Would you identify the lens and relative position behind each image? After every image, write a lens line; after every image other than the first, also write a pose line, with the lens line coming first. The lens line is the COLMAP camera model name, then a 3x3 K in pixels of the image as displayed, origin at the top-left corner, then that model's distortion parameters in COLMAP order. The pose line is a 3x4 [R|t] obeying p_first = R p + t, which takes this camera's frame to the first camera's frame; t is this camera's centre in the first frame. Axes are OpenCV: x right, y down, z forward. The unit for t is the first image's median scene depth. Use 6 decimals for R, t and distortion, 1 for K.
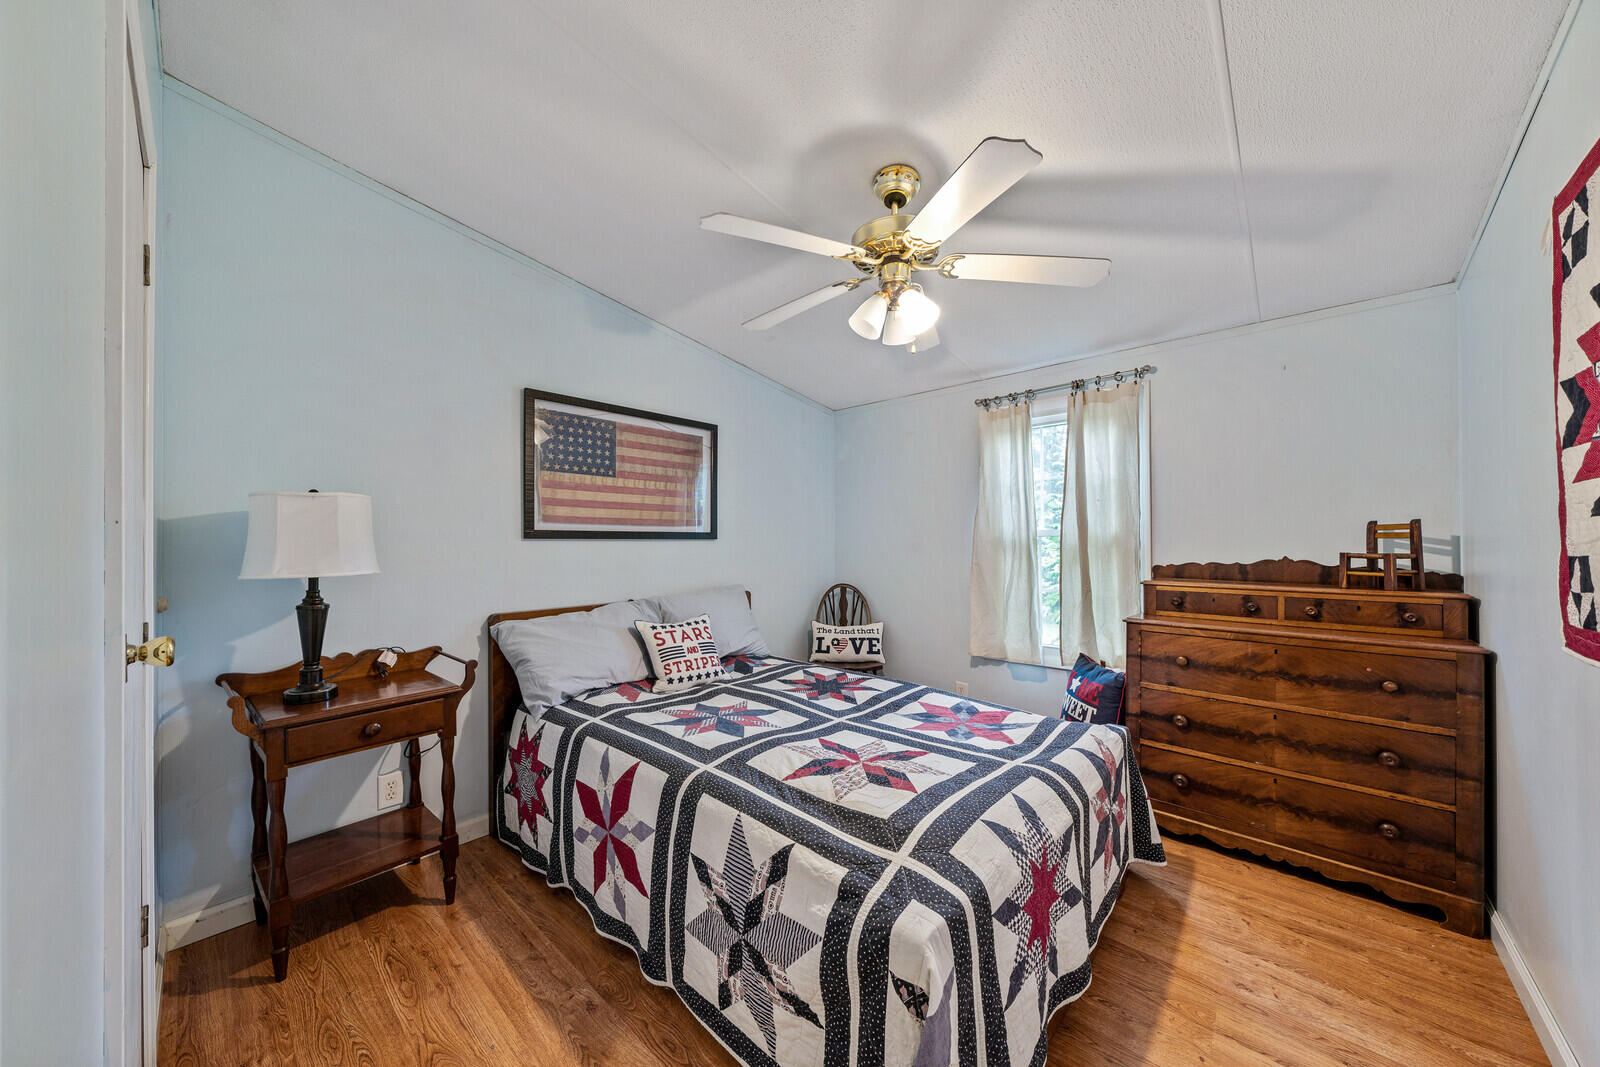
lens RADIAL K [[548.4, 0, 776.9], [0, 548.4, 541.0], [0, 0, 1]] dist [-0.000732, -0.000037]
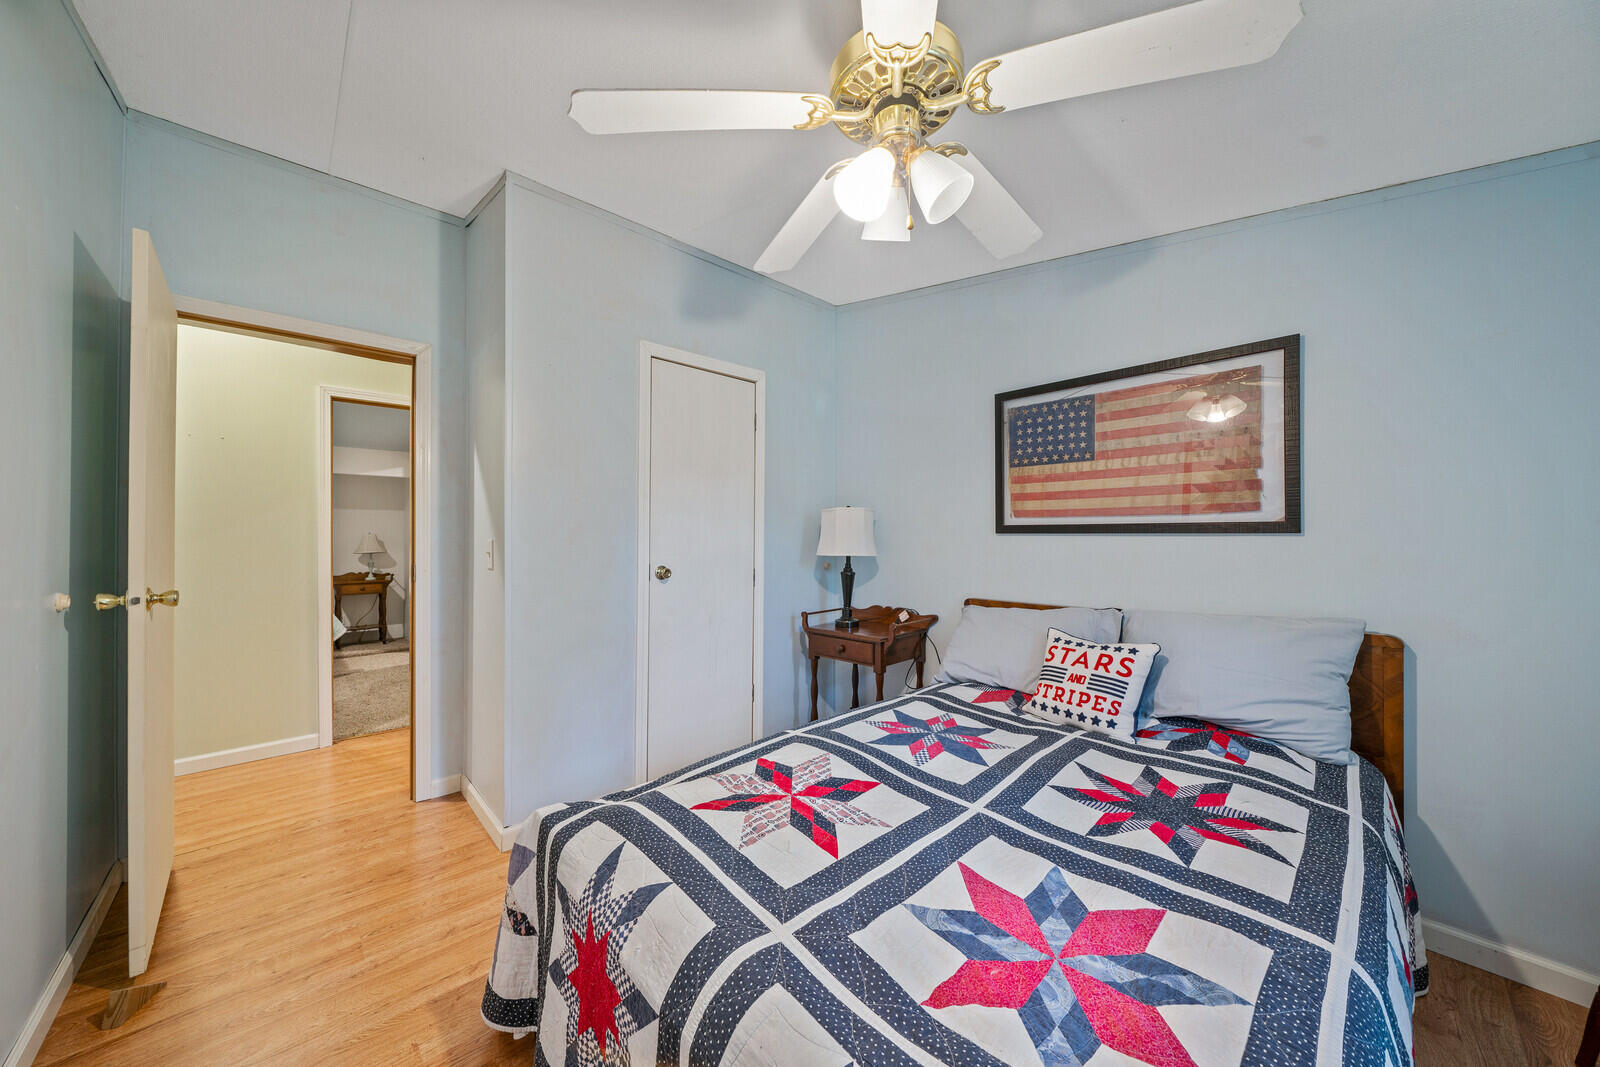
lens RADIAL K [[545.2, 0, 806.8], [0, 545.2, 534.3], [0, 0, 1]] dist [-0.000683, -0.000031]
pose [[-0.048023, 0.000532, -0.998846, 0.626841], [0.000175, 1.000000, 0.000524, -0.002824], [0.998846, -0.000150, -0.048023, 0.666452]]
